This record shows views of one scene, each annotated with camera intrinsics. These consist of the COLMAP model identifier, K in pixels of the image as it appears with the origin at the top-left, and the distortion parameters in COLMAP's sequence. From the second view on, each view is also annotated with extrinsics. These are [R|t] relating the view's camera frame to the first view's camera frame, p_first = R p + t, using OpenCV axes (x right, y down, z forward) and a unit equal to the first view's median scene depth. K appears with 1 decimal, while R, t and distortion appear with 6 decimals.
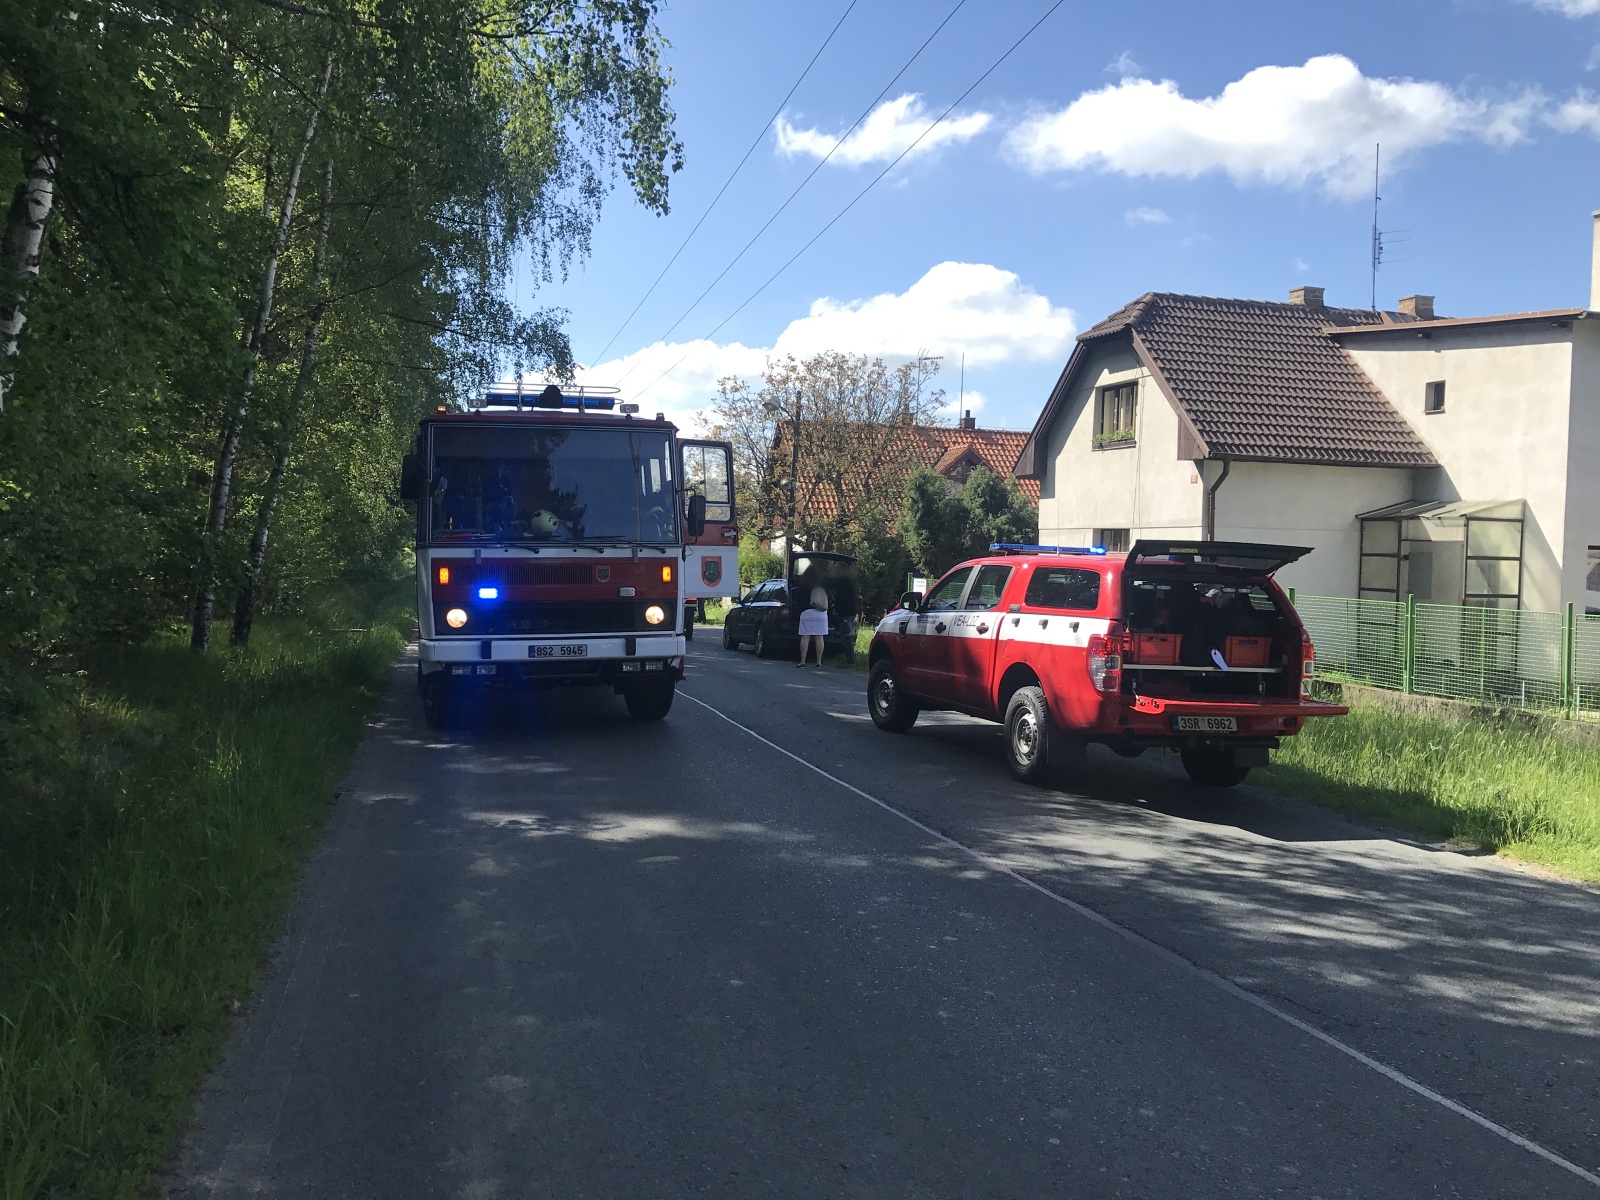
lens RADIAL K [[1297.8, 0, 800.0], [0, 1297.8, 600.0], [0, 0, 1]] dist [-0.007440, 0.001628]
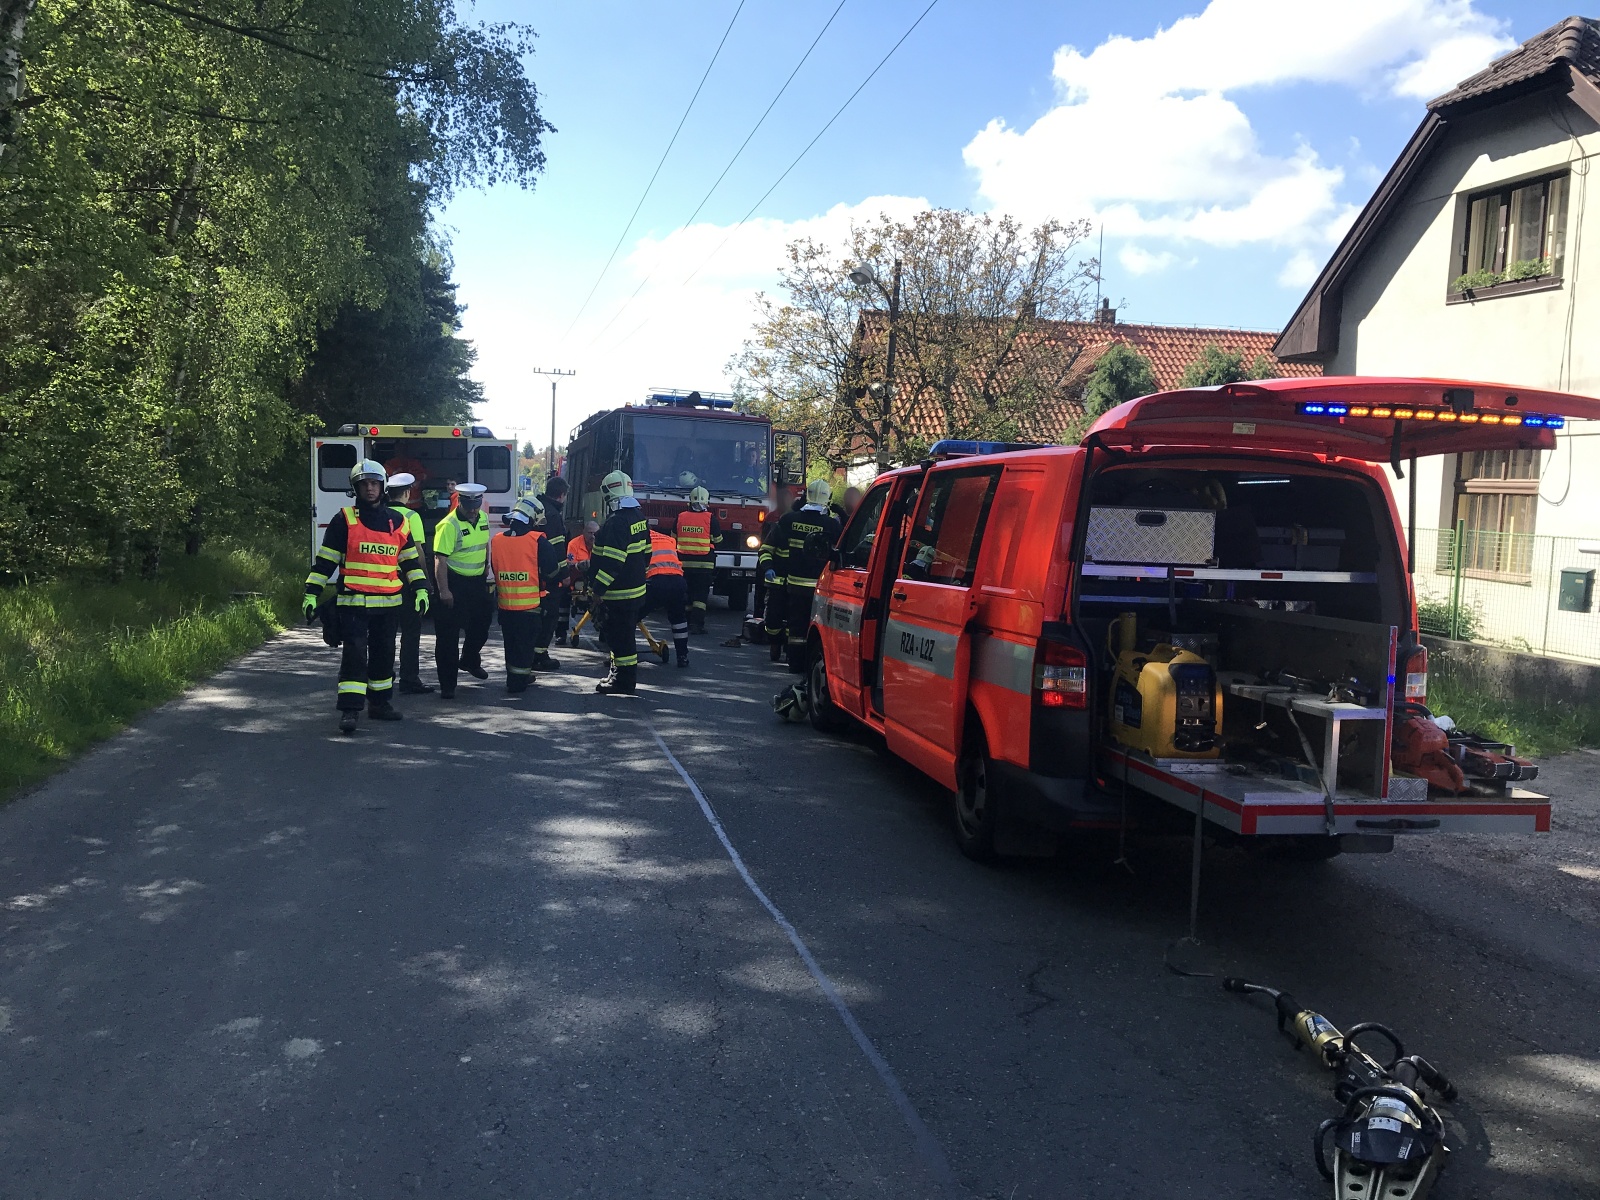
lens RADIAL K [[1297.8, 0, 800.0], [0, 1297.8, 600.0], [0, 0, 1]] dist [-0.007440, 0.001628]
pose [[0.999314, 0.004916, -0.036703, -0.028534], [-0.003104, 0.998781, 0.049254, -0.007172], [0.036900, -0.049106, 0.998112, 0.274710]]
